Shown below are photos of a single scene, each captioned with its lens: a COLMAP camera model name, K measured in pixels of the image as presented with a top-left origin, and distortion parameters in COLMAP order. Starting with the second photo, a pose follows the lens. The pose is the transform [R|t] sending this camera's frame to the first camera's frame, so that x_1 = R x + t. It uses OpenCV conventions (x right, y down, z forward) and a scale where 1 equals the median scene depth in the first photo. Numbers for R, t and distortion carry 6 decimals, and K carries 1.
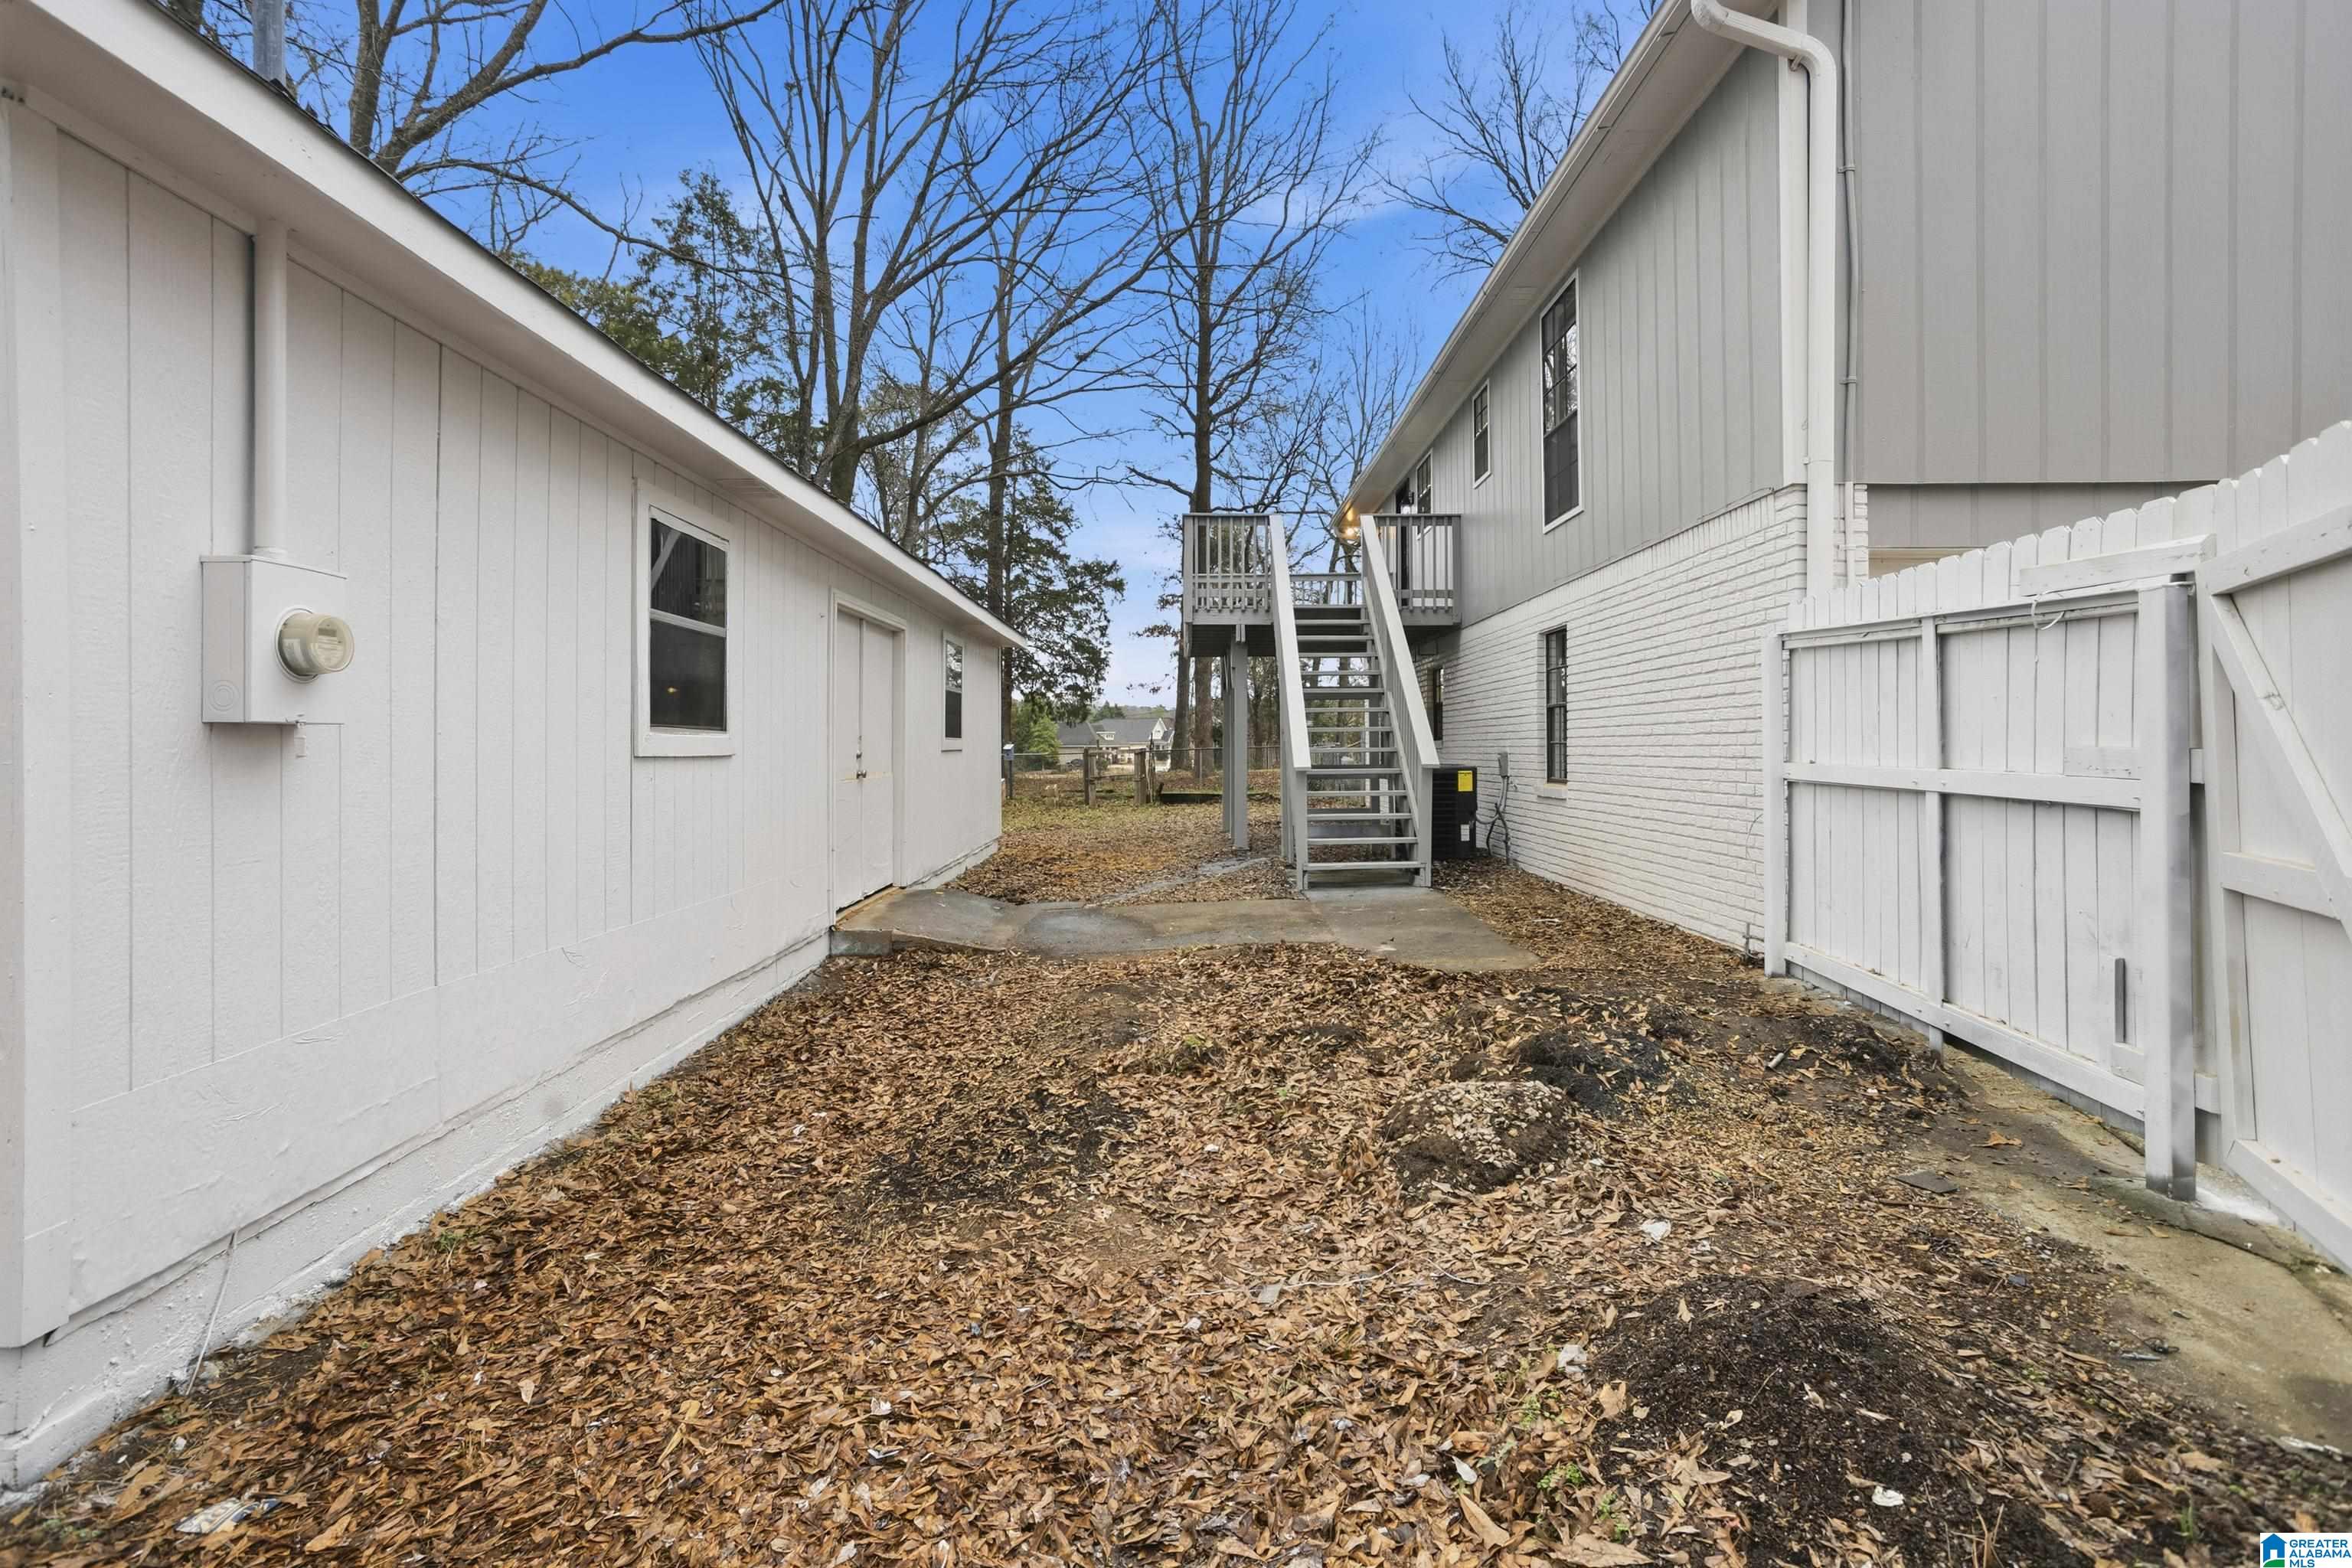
lens RADIAL K [[1146.4, 0, 1162.8], [0, 1146.4, 762.5], [0, 0, 1]] dist [-0.047202, 0.033173]
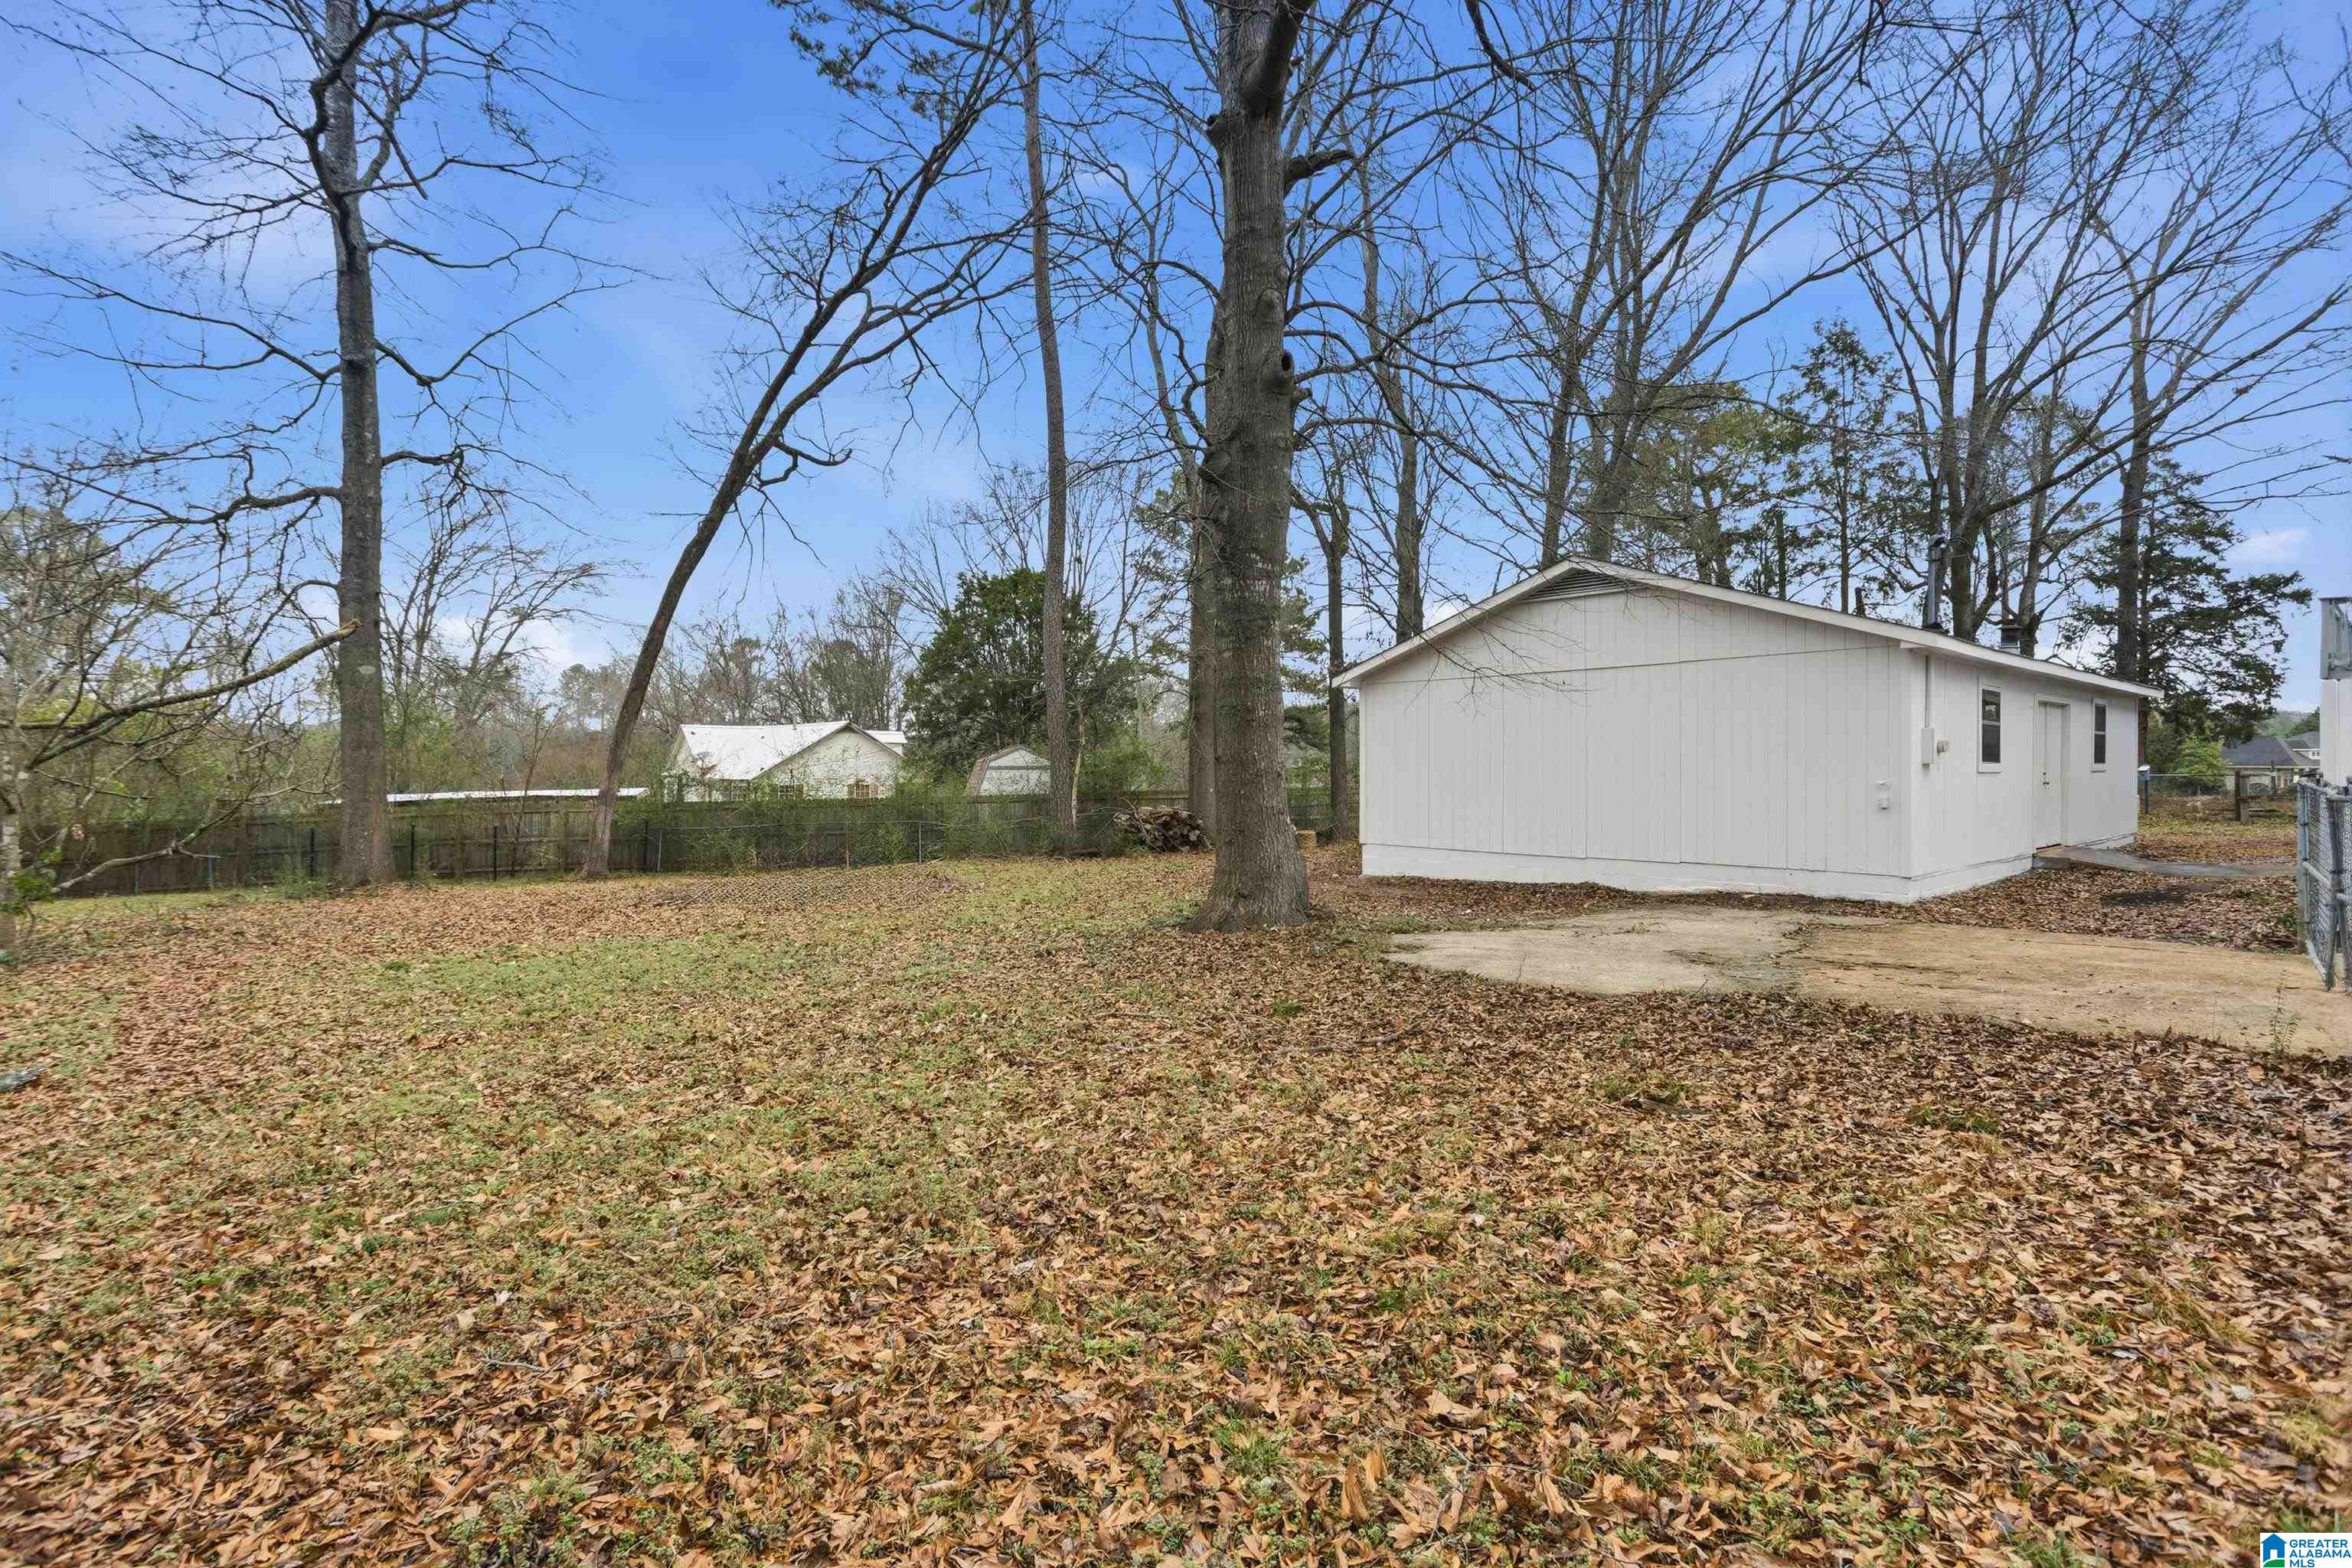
lens RADIAL K [[1146.4, 0, 1162.8], [0, 1146.4, 762.5], [0, 0, 1]] dist [-0.047202, 0.033173]
pose [[0.660186, 0.001454, -0.751101, 0.041446], [-0.013428, 0.999861, -0.009867, 0.003622], [0.750982, 0.016600, 0.660114, -0.312906]]
